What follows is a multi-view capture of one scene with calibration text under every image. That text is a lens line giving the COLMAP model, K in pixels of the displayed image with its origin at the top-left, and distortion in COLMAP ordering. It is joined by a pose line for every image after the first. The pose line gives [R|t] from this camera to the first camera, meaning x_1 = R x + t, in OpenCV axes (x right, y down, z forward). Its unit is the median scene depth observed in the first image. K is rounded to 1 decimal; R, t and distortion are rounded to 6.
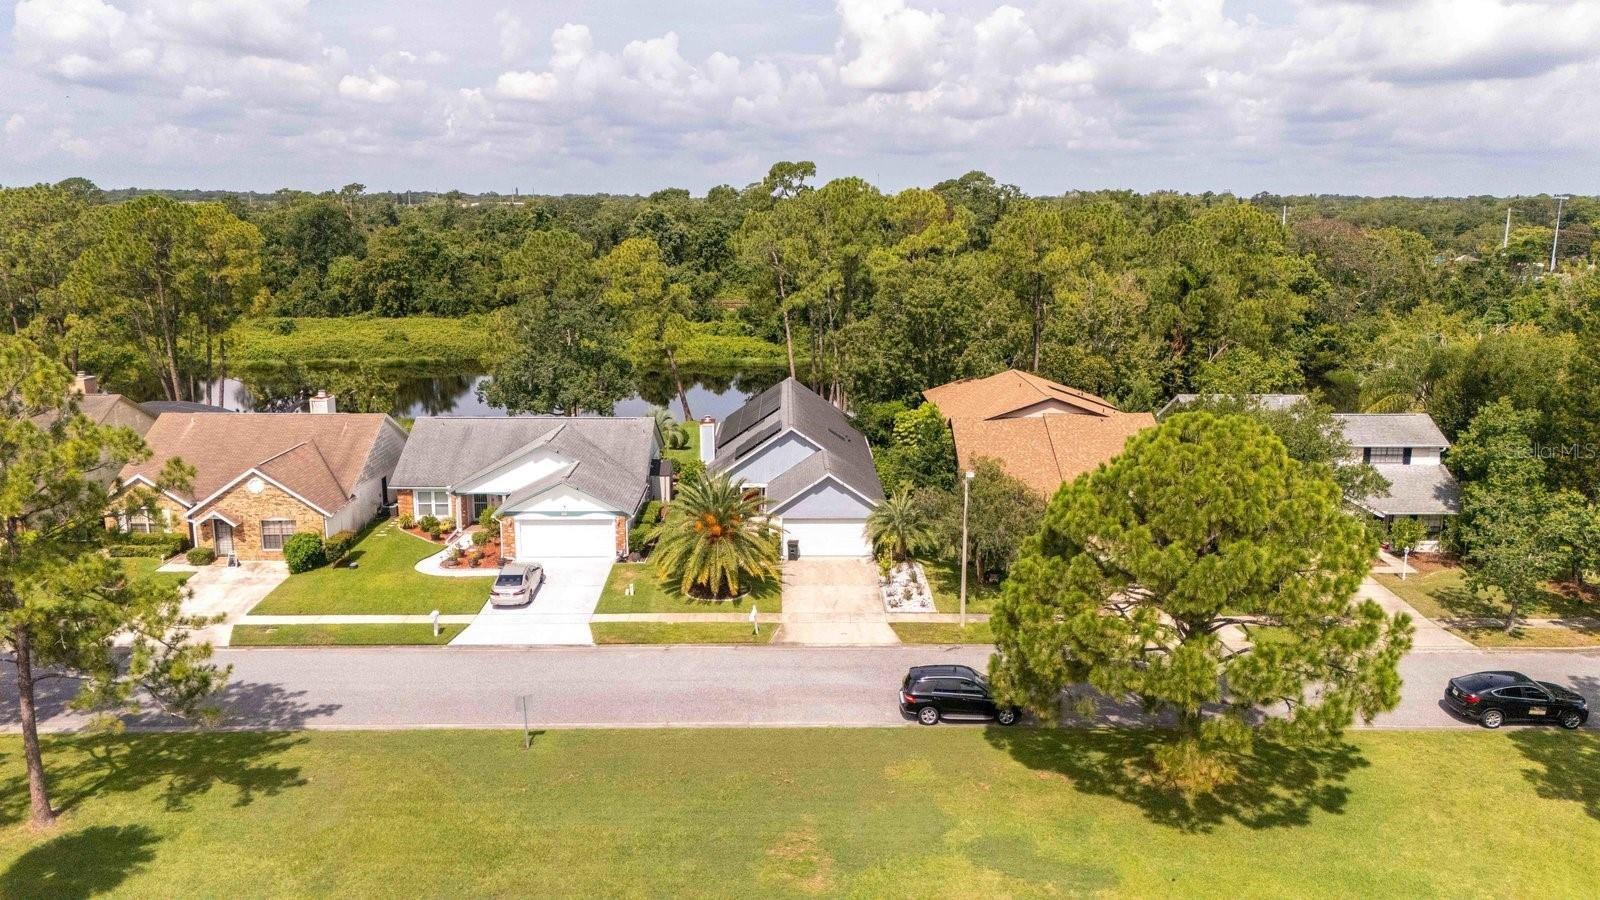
lens RADIAL K [[1178.4, 0, 805.3], [0, 1178.4, 447.6], [0, 0, 1]] dist [0.042815, -0.031139]
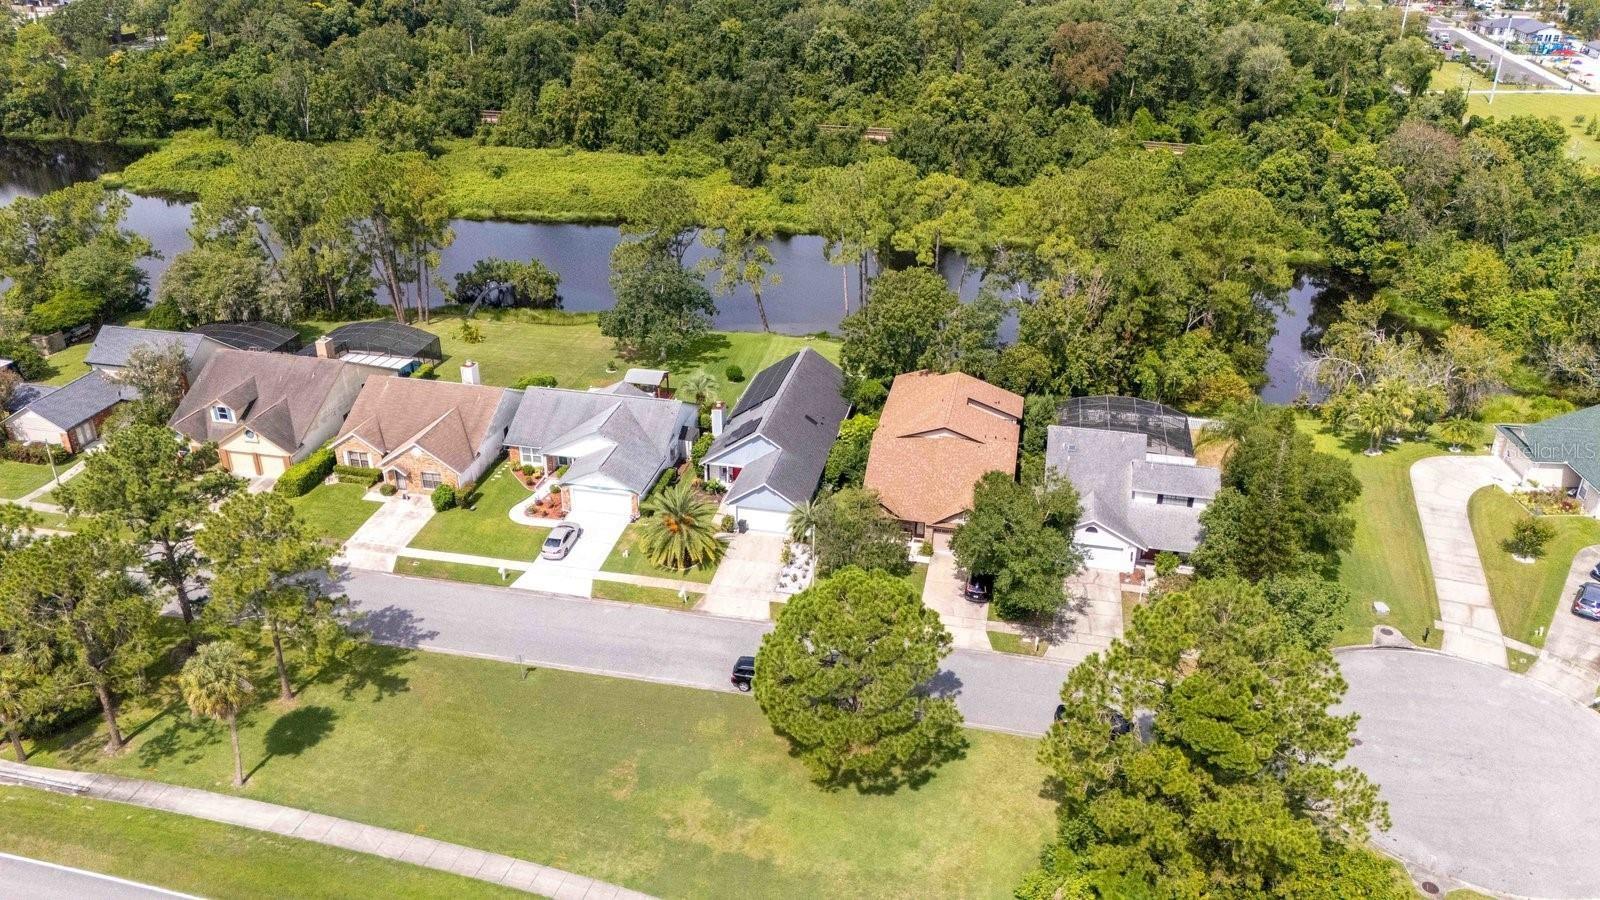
lens RADIAL K [[1178.4, 0, 804.6], [0, 1178.4, 452.6], [0, 0, 1]] dist [0.042815, -0.031139]
pose [[0.975103, 0.103360, -0.196189, 0.365926], [-0.049230, 0.963552, 0.262953, -0.419075], [0.216217, -0.246748, 0.944651, -0.400436]]
